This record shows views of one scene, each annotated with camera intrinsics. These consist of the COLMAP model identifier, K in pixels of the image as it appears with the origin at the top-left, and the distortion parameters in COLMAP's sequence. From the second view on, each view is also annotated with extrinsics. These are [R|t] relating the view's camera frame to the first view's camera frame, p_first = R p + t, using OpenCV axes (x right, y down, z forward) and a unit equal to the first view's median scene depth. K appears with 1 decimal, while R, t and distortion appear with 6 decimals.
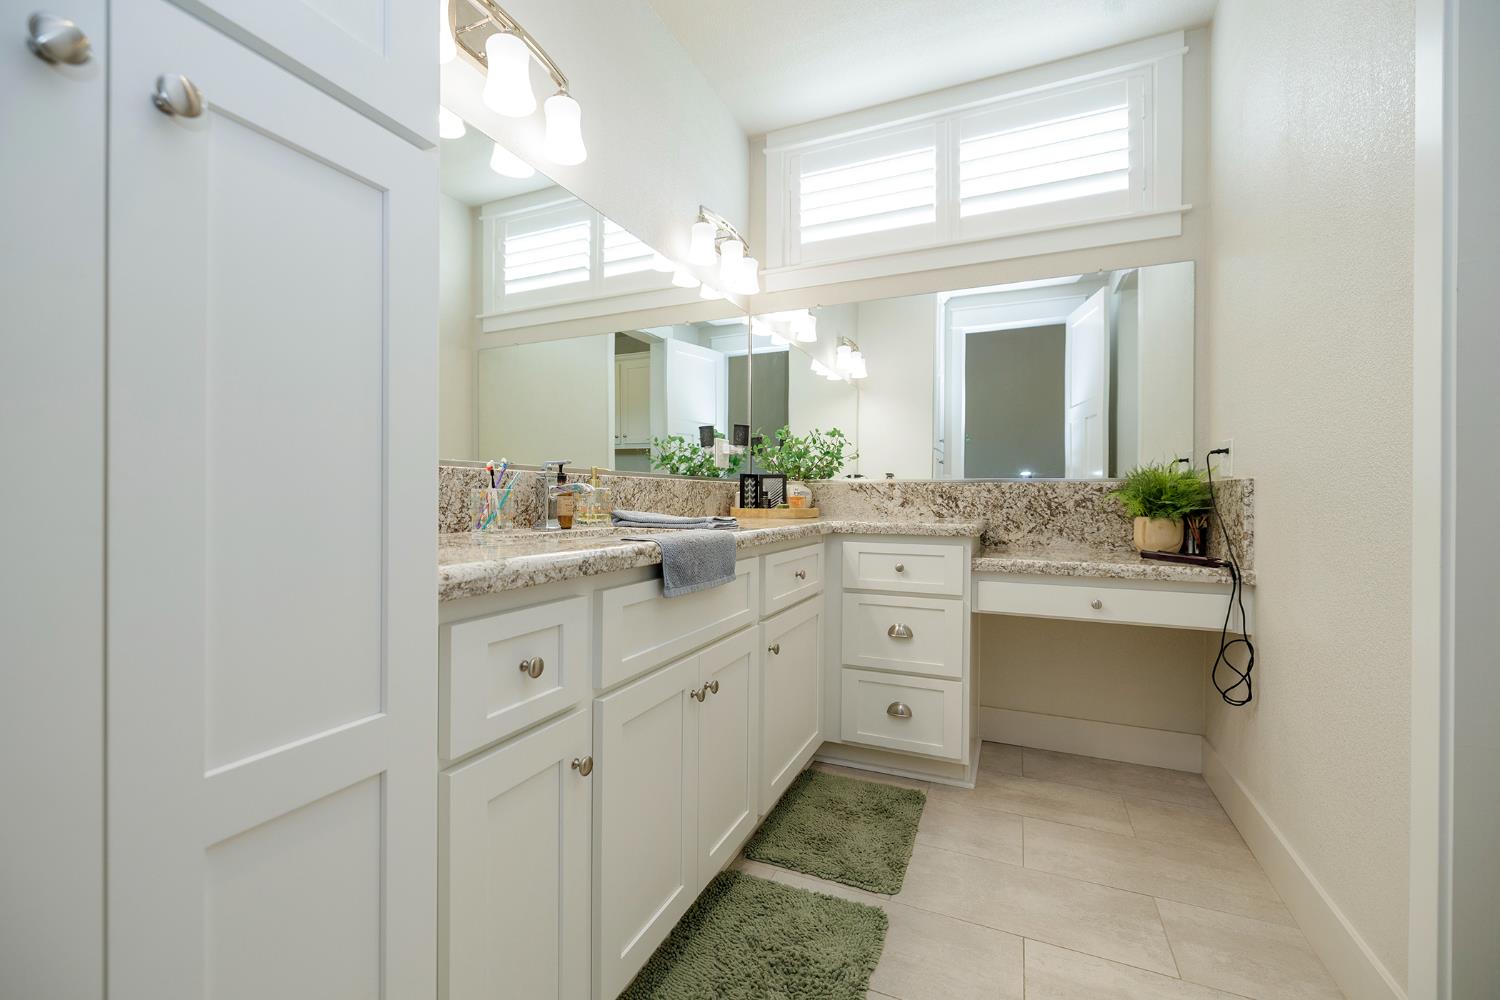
lens RADIAL K [[628.0, 0, 723.1], [0, 628.0, 501.0], [0, 0, 1]] dist [-0.000296, 0.000964]
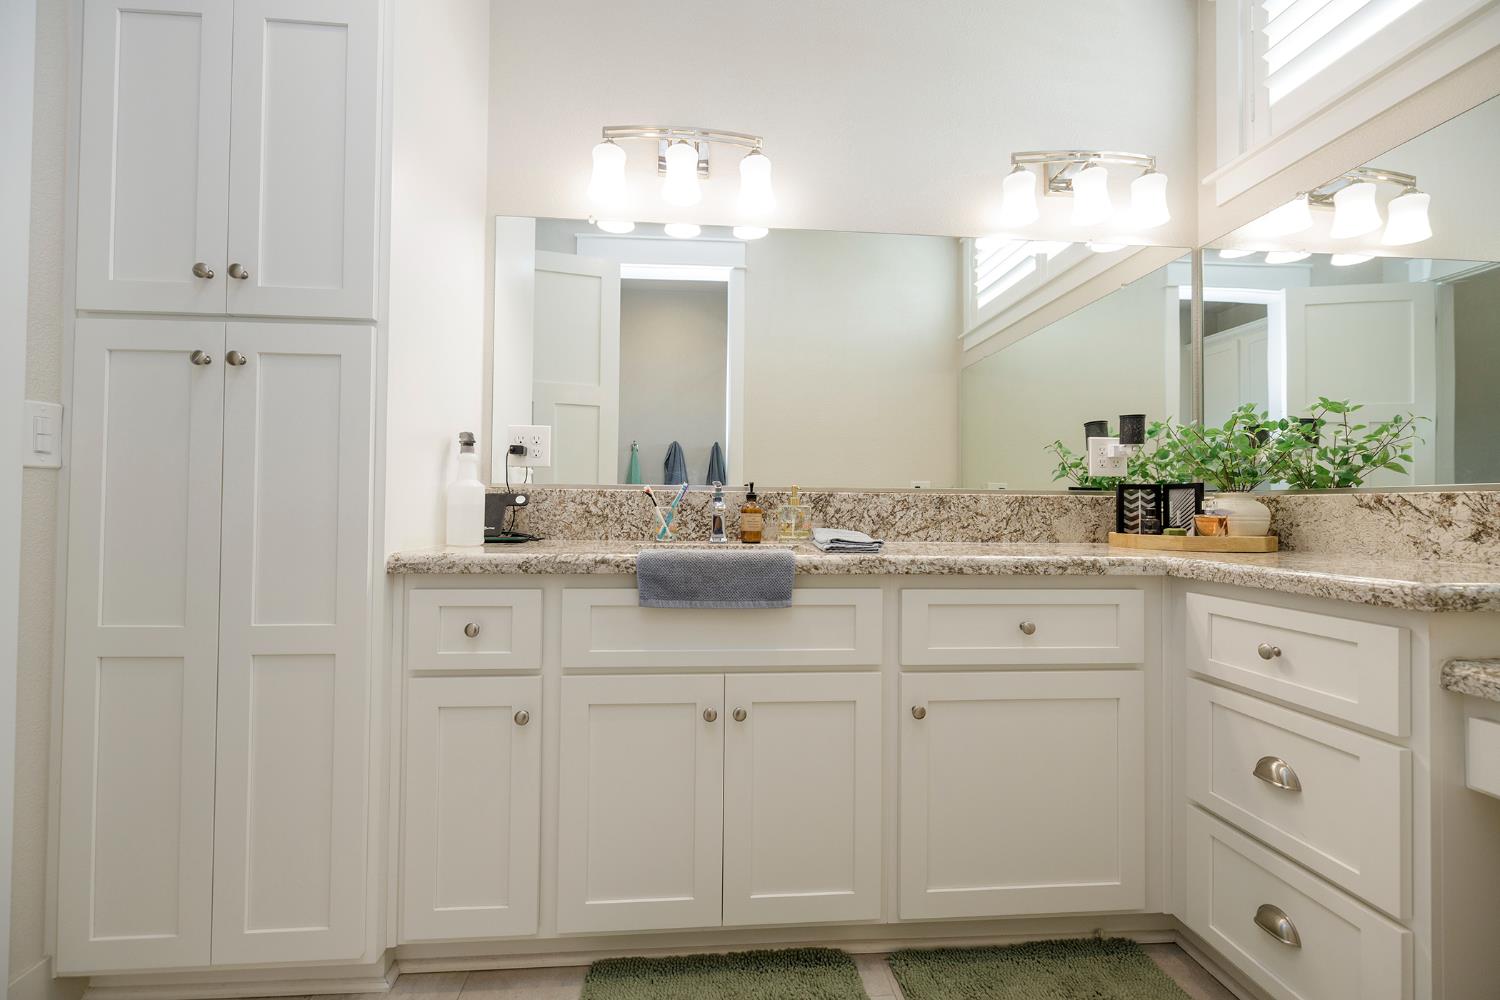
lens RADIAL K [[628.0, 0, 742.9], [0, 628.0, 499.1], [0, 0, 1]] dist [-0.000296, 0.000964]
pose [[0.490172, -0.013575, -0.871520, 0.529402], [-0.013413, 0.999643, -0.023115, -0.005381], [0.871522, 0.023020, 0.489815, 0.343416]]
